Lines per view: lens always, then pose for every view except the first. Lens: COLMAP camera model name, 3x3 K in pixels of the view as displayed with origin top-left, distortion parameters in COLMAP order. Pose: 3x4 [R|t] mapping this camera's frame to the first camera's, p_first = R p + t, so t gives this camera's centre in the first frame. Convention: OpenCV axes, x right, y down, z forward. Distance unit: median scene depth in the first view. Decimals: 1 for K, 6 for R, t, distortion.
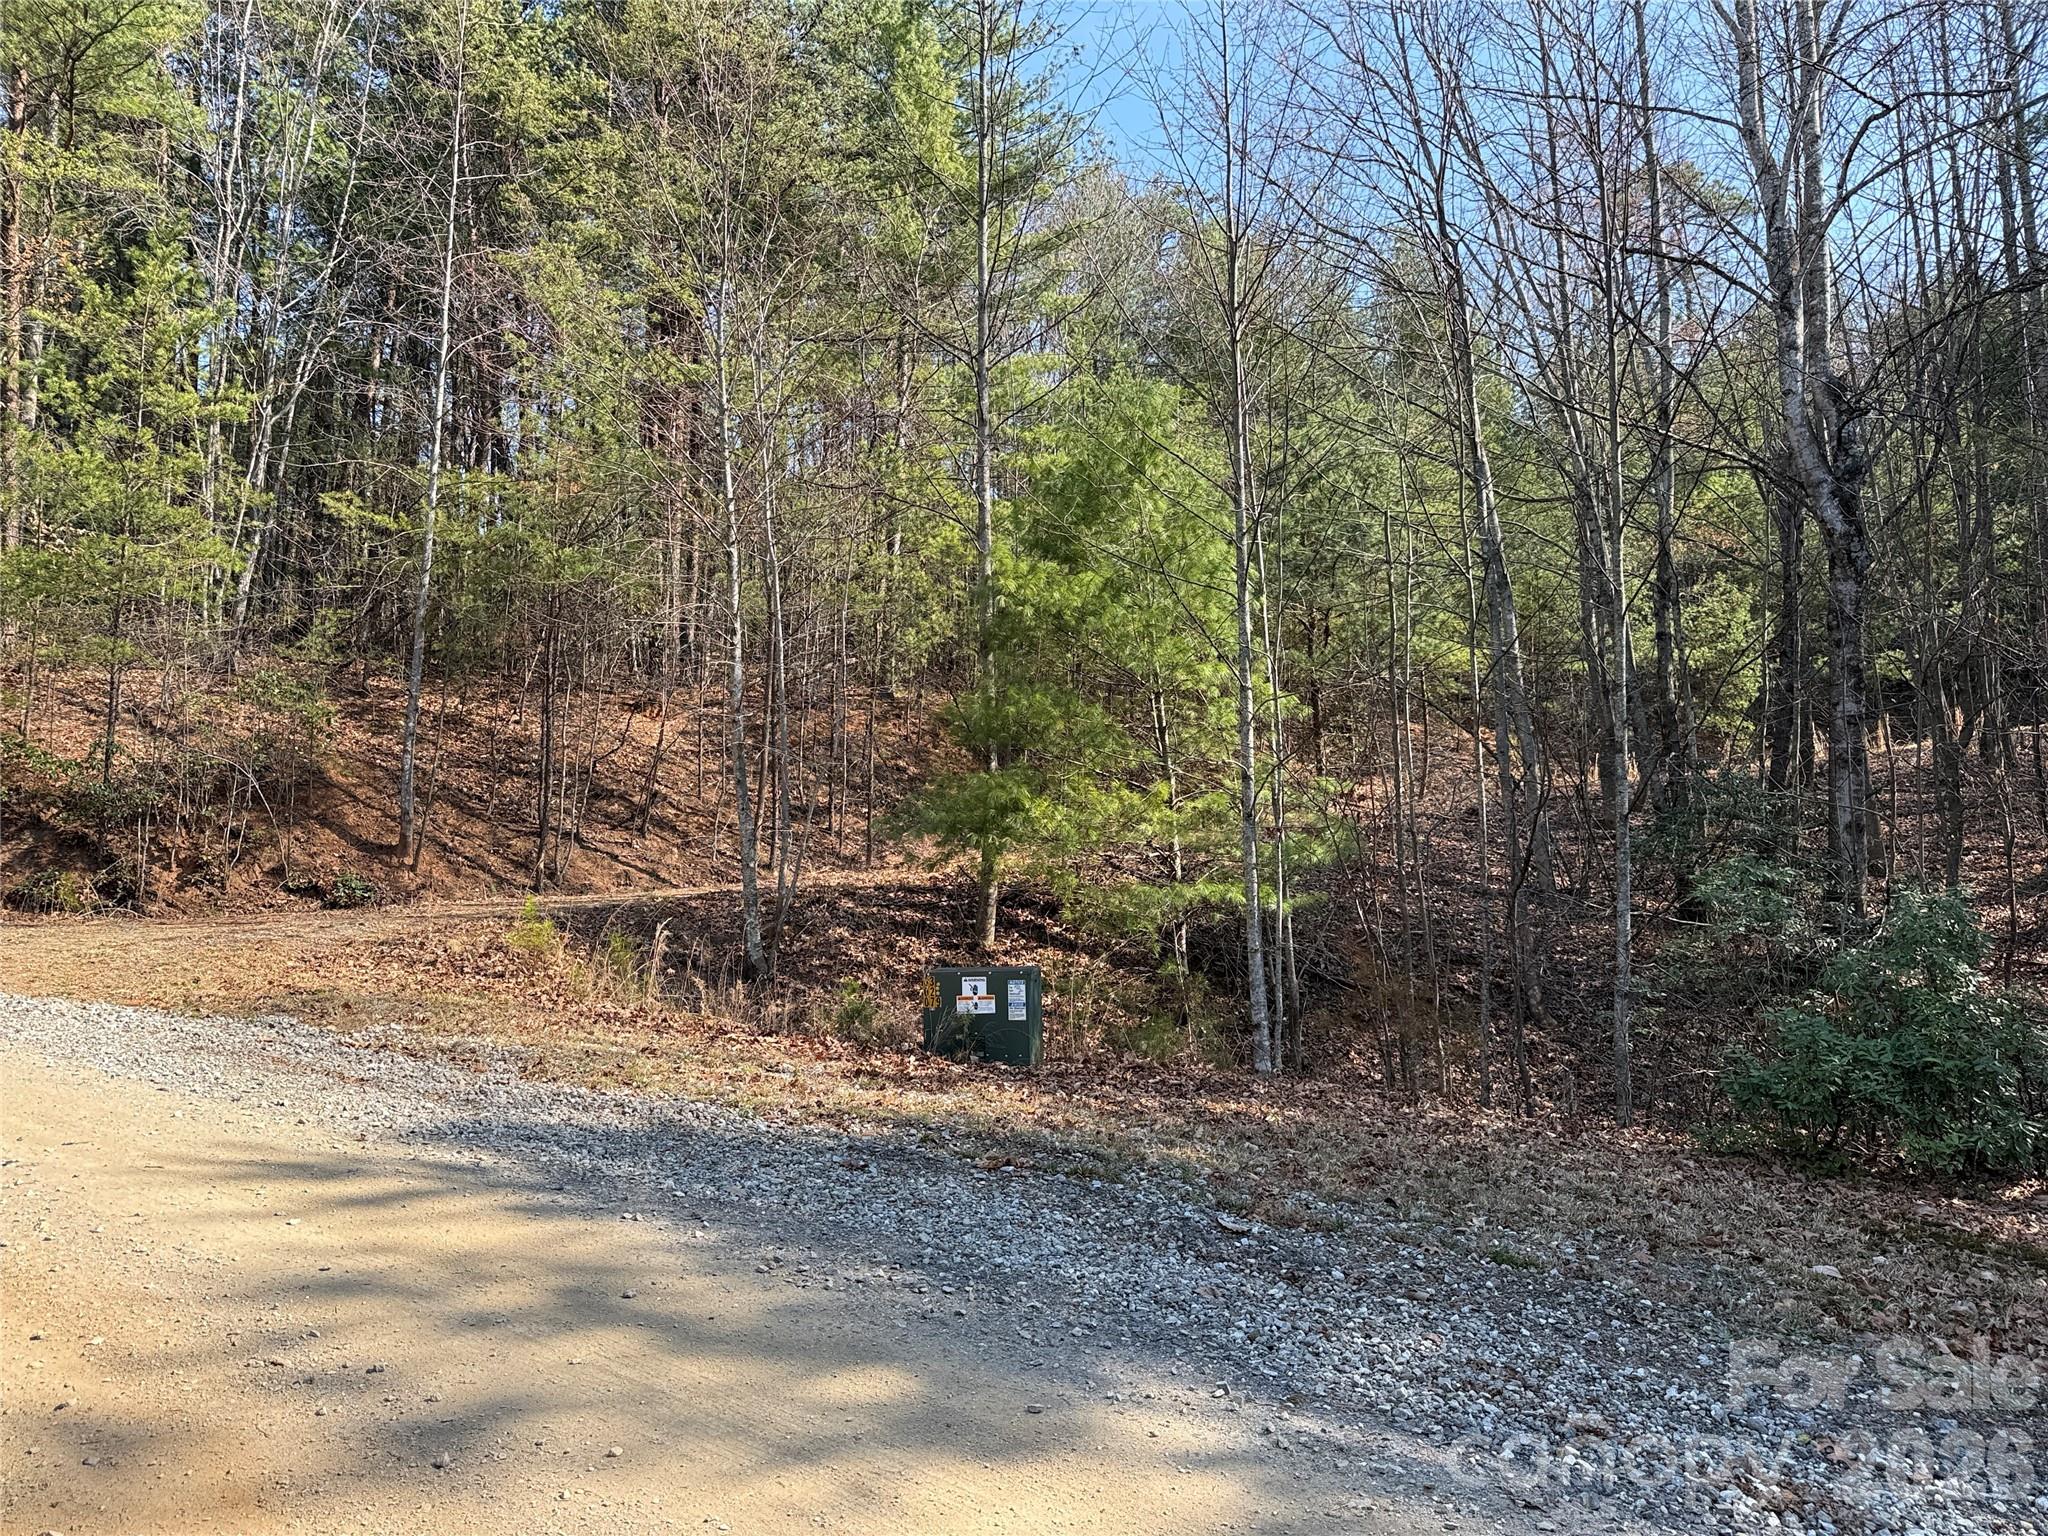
lens RADIAL K [[1396.7, 0, 1001.5], [0, 1396.7, 809.6], [0, 0, 1]] dist [0.072844, -0.109465]
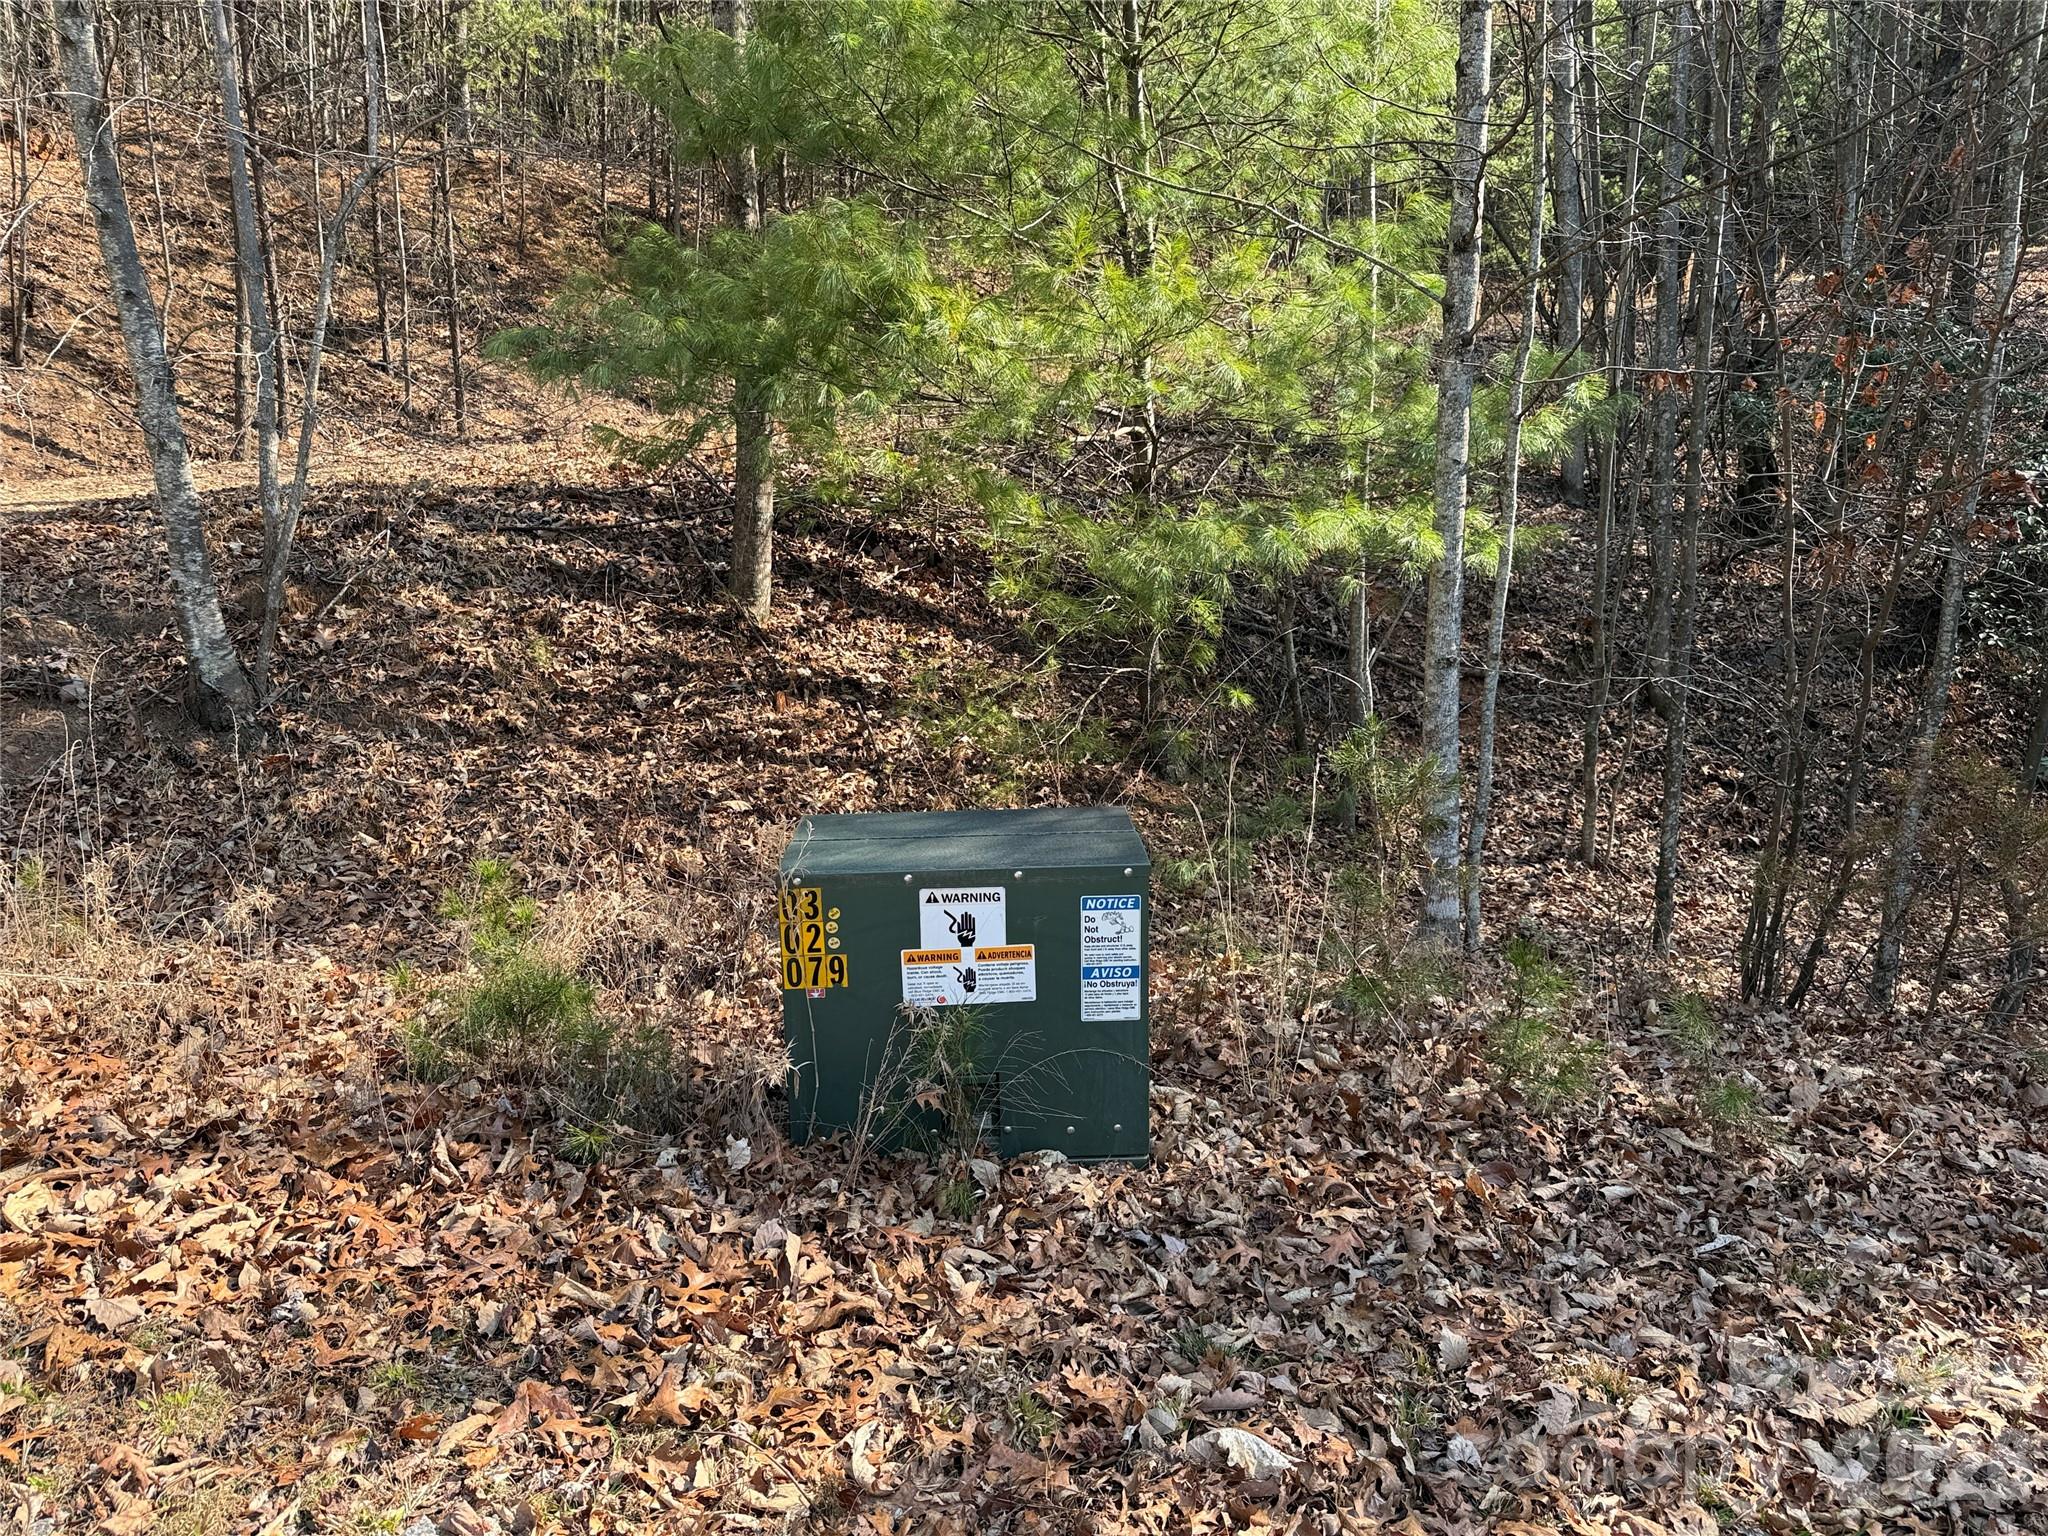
lens RADIAL K [[1396.7, 0, 1001.5], [0, 1396.7, 809.6], [0, 0, 1]] dist [0.072844, -0.109465]
pose [[0.963531, -0.055530, 0.261770, -0.059606], [-0.026667, 0.953437, 0.300410, 0.011846], [-0.266263, -0.296435, 0.917186, 0.506817]]
